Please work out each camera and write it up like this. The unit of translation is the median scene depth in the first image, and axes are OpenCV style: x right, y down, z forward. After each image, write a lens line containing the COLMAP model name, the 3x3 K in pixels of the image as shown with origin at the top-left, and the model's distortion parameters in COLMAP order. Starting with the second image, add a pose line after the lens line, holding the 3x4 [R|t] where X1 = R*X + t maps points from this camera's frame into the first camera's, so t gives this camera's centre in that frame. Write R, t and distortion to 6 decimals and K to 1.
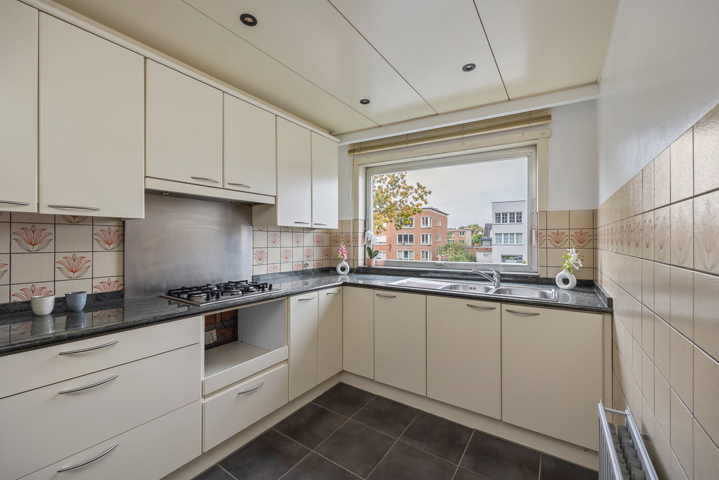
lens RADIAL K [[291.2, 0, 358.4], [0, 291.2, 239.1], [0, 0, 1]] dist [-0.000258, -0.001109]
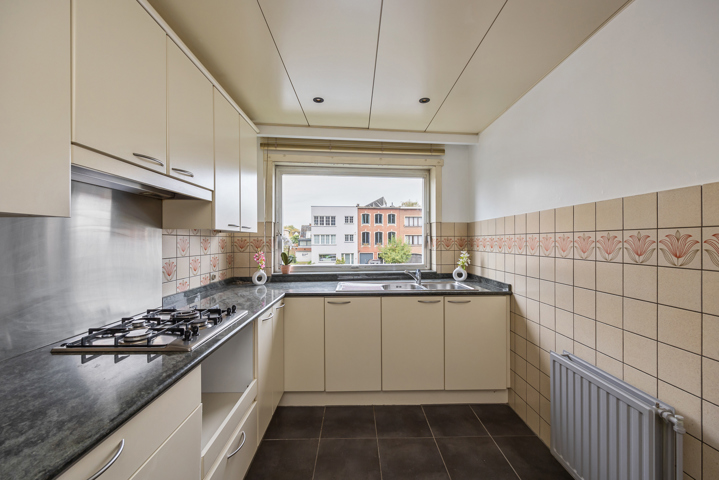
lens RADIAL K [[291.2, 0, 360.8], [0, 291.2, 240.0], [0, 0, 1]] dist [-0.000258, -0.001109]
pose [[0.812312, -0.000439, 0.583222, -0.362883], [-0.000332, 0.999999, 0.001214, -0.016246], [-0.583222, -0.001180, 0.812312, 0.130600]]
